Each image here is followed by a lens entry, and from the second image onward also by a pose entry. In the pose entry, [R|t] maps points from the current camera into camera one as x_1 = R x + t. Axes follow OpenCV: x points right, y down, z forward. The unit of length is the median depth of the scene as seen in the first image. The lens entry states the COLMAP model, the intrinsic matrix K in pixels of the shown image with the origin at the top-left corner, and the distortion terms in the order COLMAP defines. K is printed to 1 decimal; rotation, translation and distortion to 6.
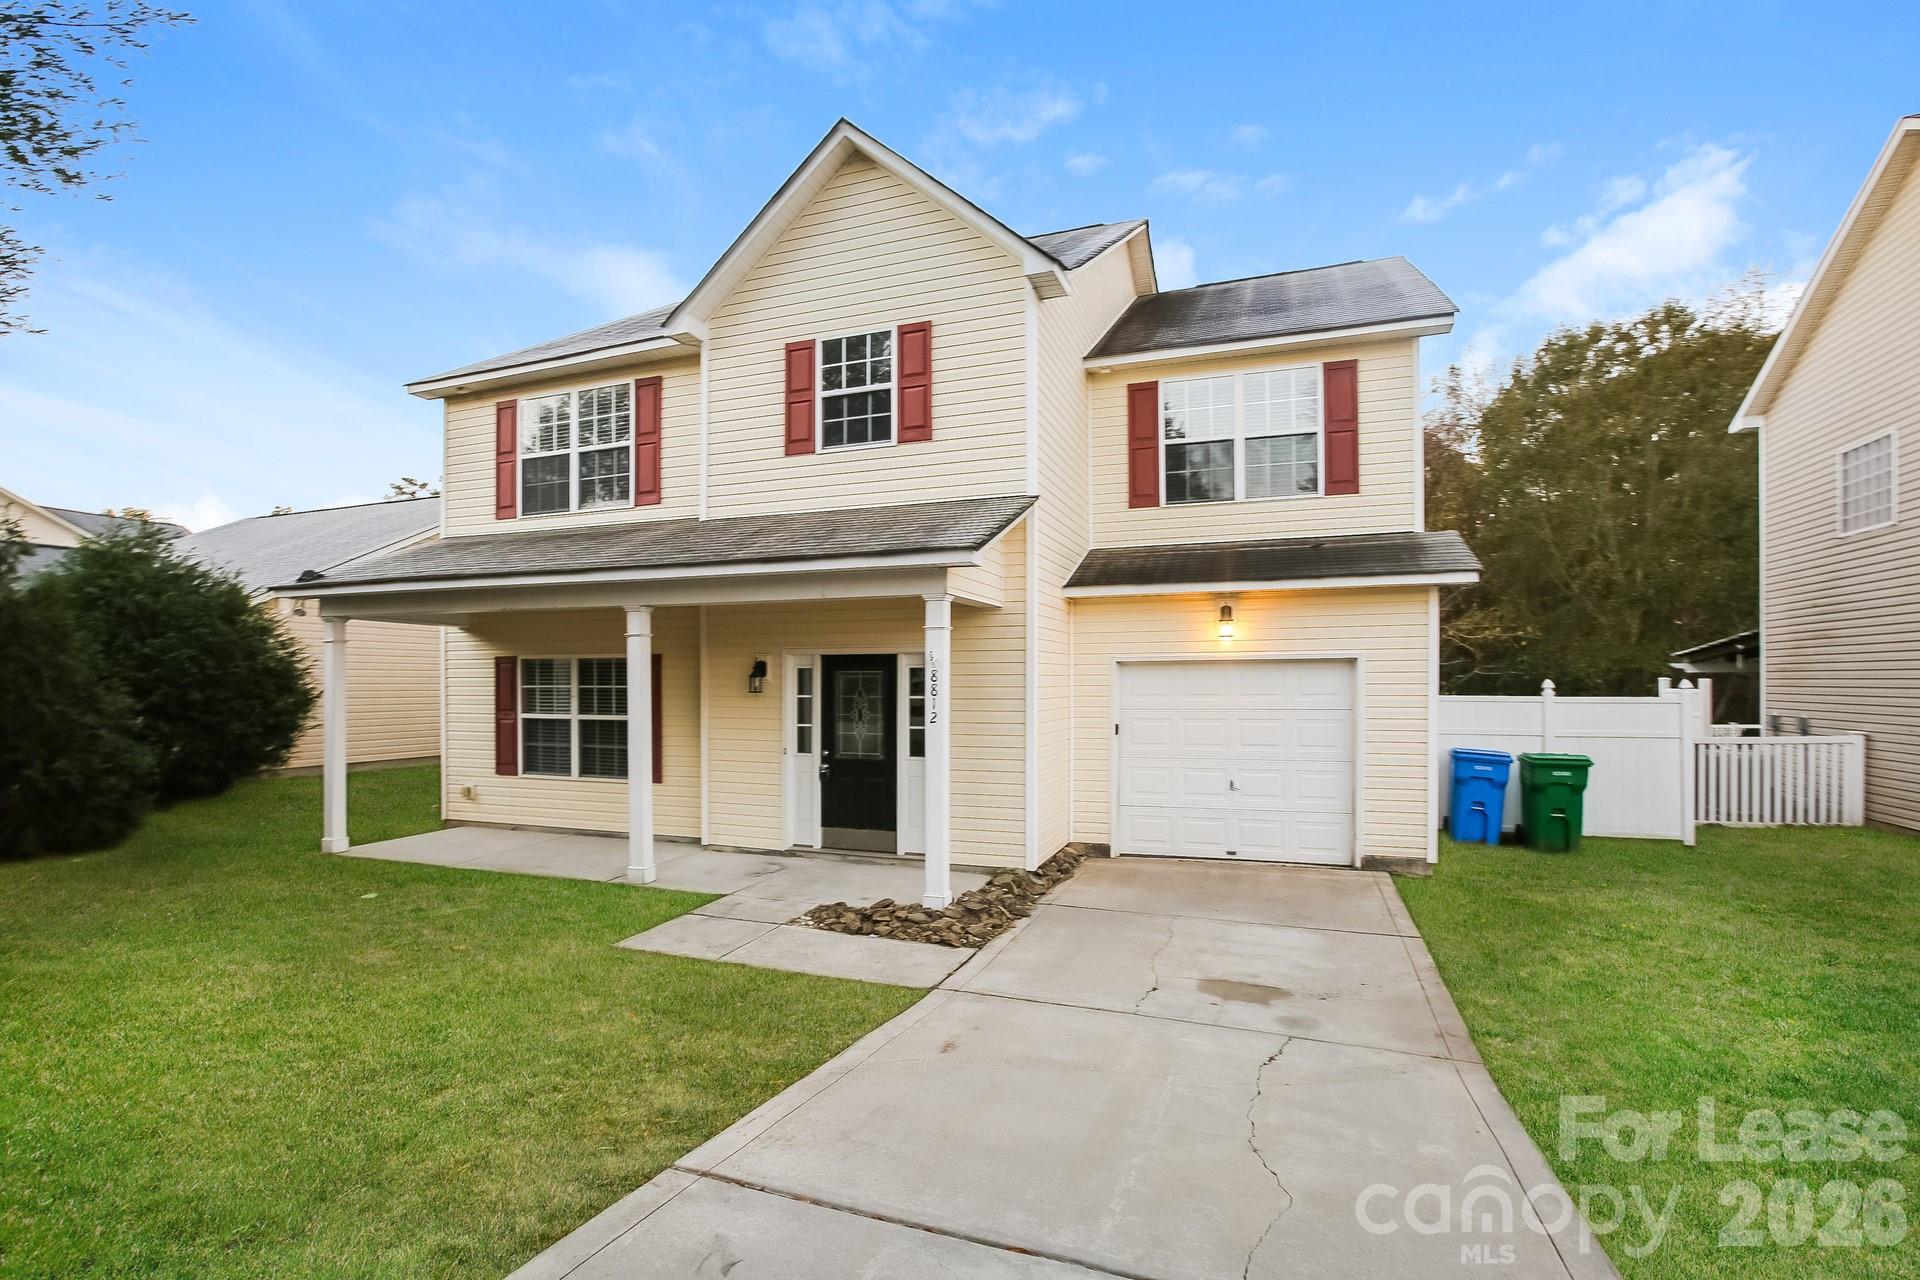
lens RADIAL K [[887.4, 0, 962.5], [0, 887.4, 670.5], [0, 0, 1]] dist [-0.020317, -0.000023]
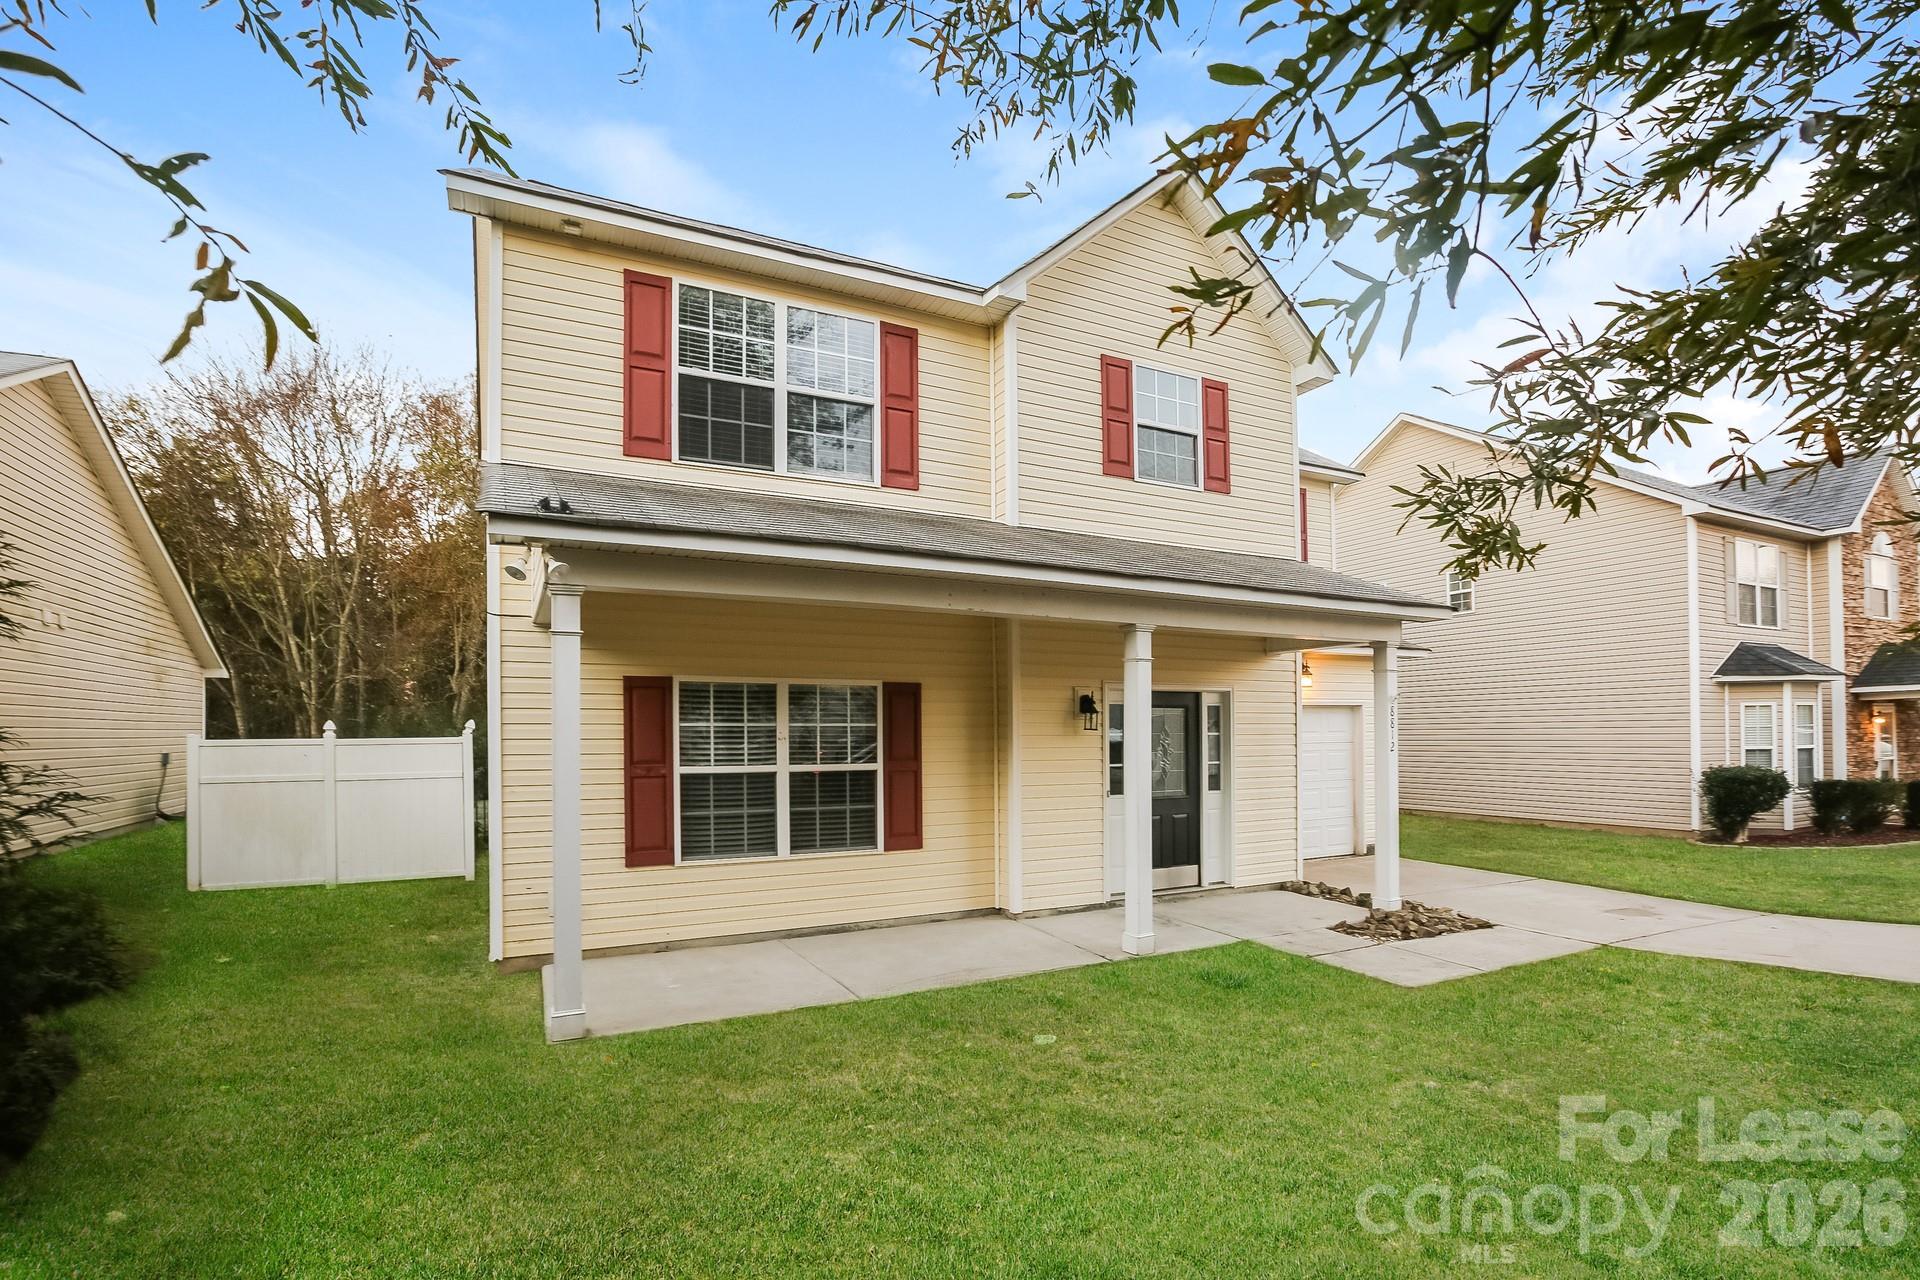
lens RADIAL K [[889.9, 0, 968.7], [0, 889.9, 710.8], [0, 0, 1]] dist [-0.023241, -0.000084]
pose [[0.676624, 0.016882, 0.736135, -0.948740], [-0.004090, 0.999808, -0.019170, 0.022317], [-0.736318, 0.009961, 0.676563, 0.466059]]
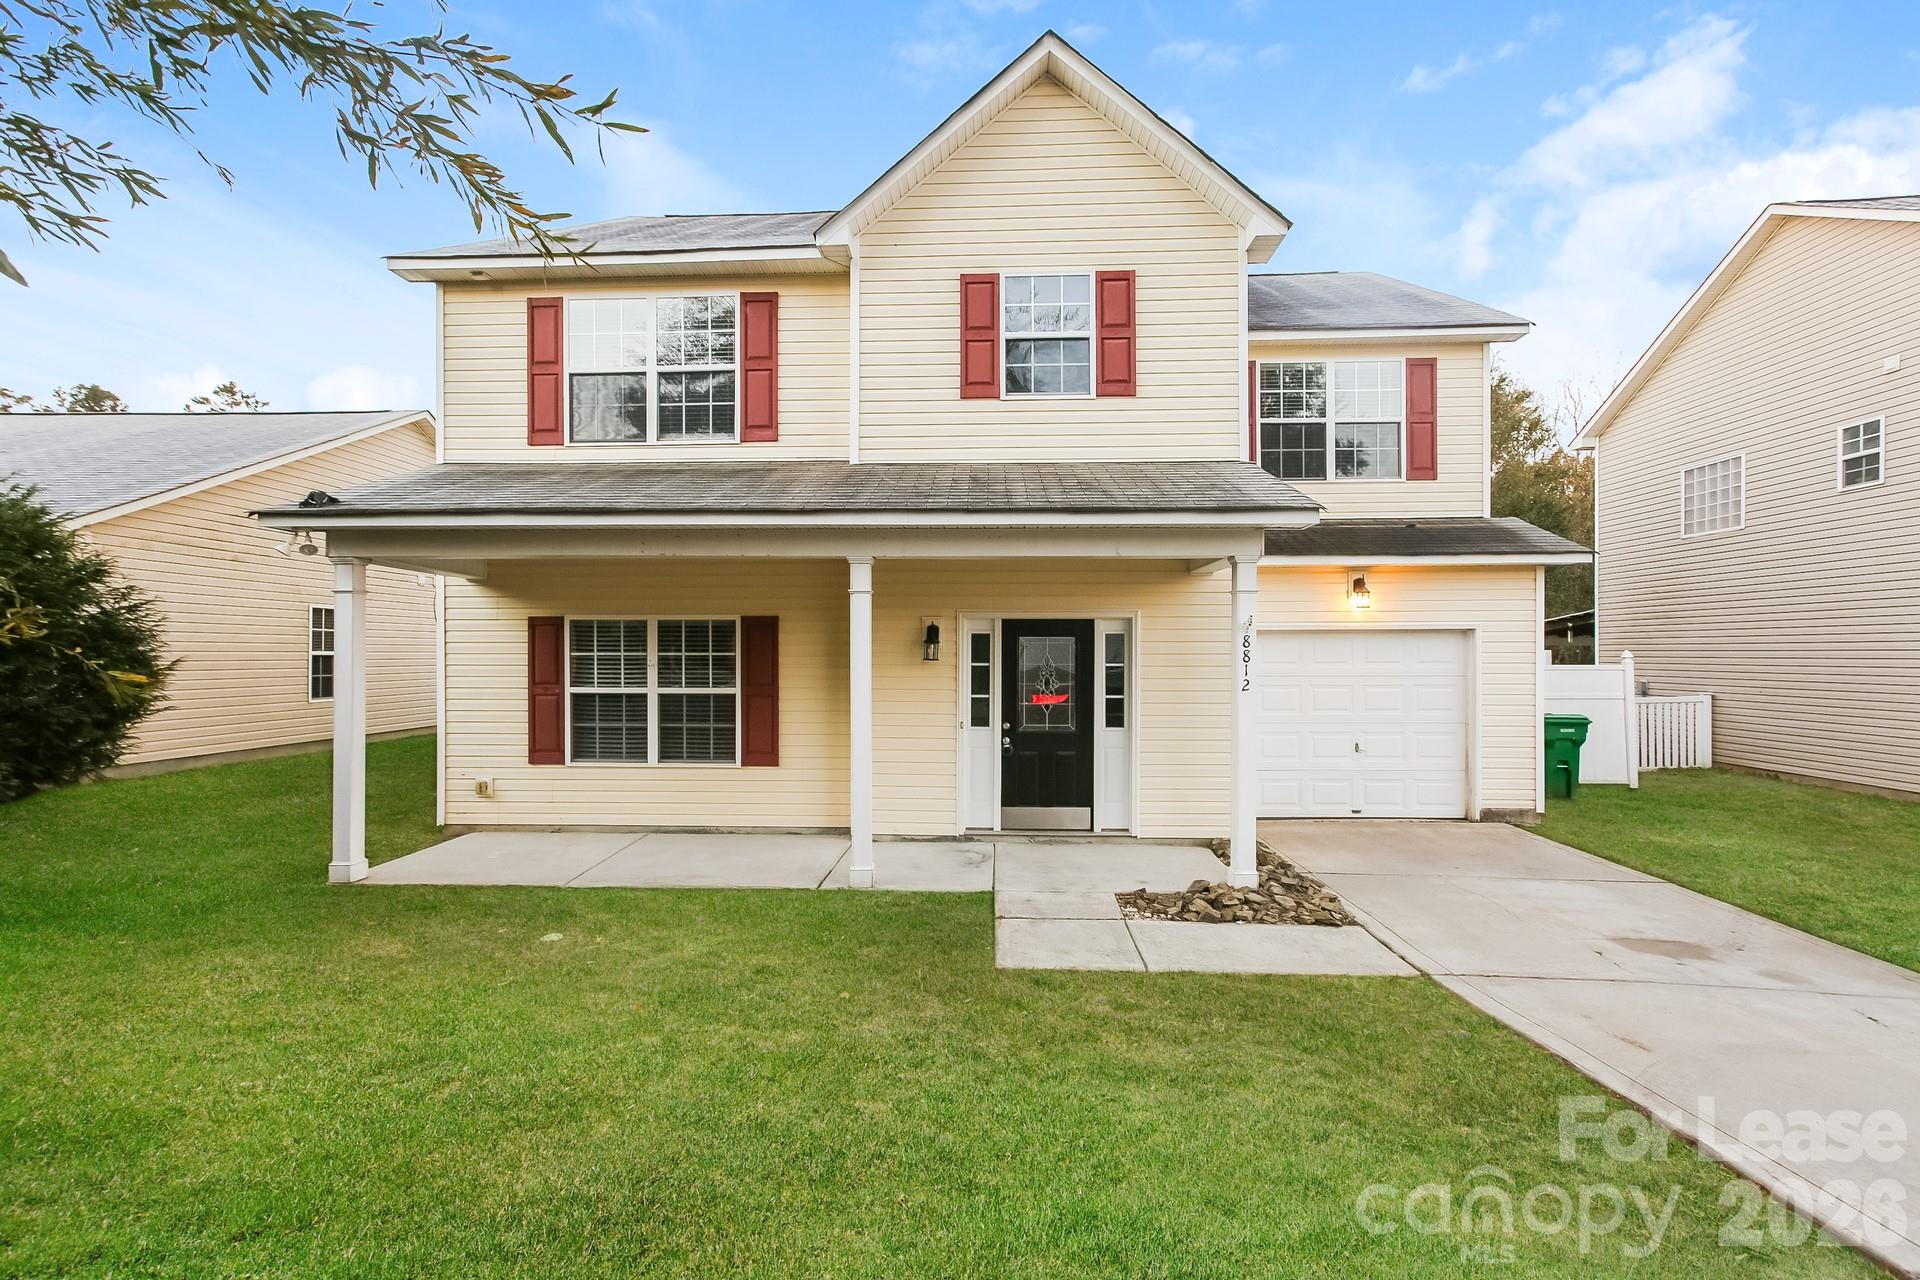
lens RADIAL K [[847.7, 0, 960.0], [0, 847.7, 640.0], [0, 0, 1]] dist [0.016333, 0.000459]
pose [[0.953291, 0.007139, 0.301968, -0.449532], [-0.006193, 0.999972, -0.004093, 0.007227], [-0.301989, 0.002032, 0.953309, 0.169206]]
